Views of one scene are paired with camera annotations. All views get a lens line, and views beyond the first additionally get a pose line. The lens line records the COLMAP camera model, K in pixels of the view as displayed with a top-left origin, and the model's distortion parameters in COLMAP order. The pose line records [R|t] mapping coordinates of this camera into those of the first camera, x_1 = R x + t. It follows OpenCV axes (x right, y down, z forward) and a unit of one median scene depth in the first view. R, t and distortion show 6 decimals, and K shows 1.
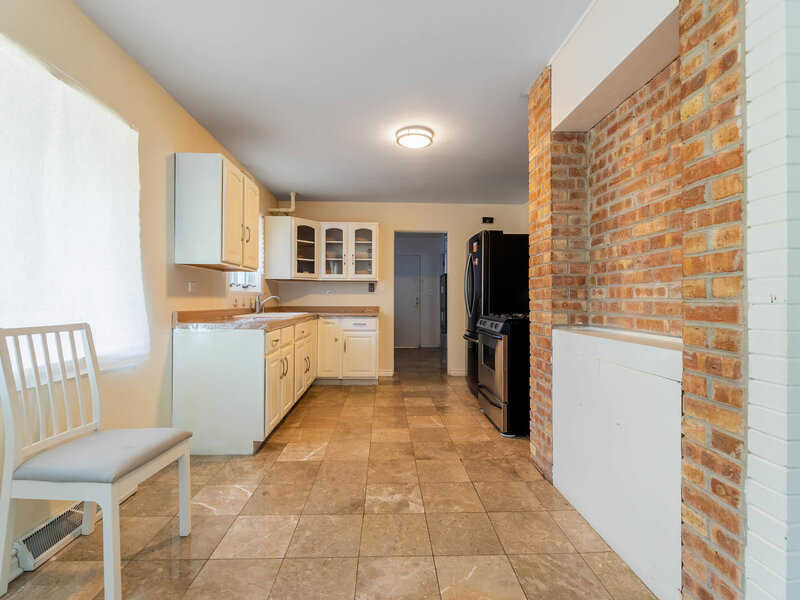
lens RADIAL K [[365.6, 0, 400.0], [0, 365.6, 300.0], [0, 0, 1]] dist [-0.000335, -0.000070]
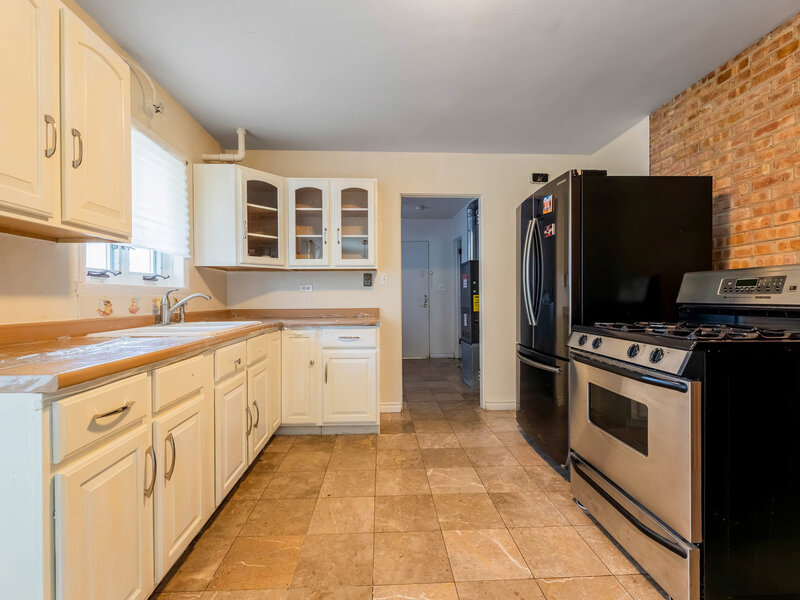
lens RADIAL K [[365.6, 0, 400.0], [0, 365.6, 300.0], [0, 0, 1]] dist [-0.000335, -0.000070]
pose [[0.999873, -0.010475, 0.012017, -0.030524], [0.010420, 0.999935, 0.004636, -0.000200], [-0.012065, -0.004510, 0.999917, 0.371260]]
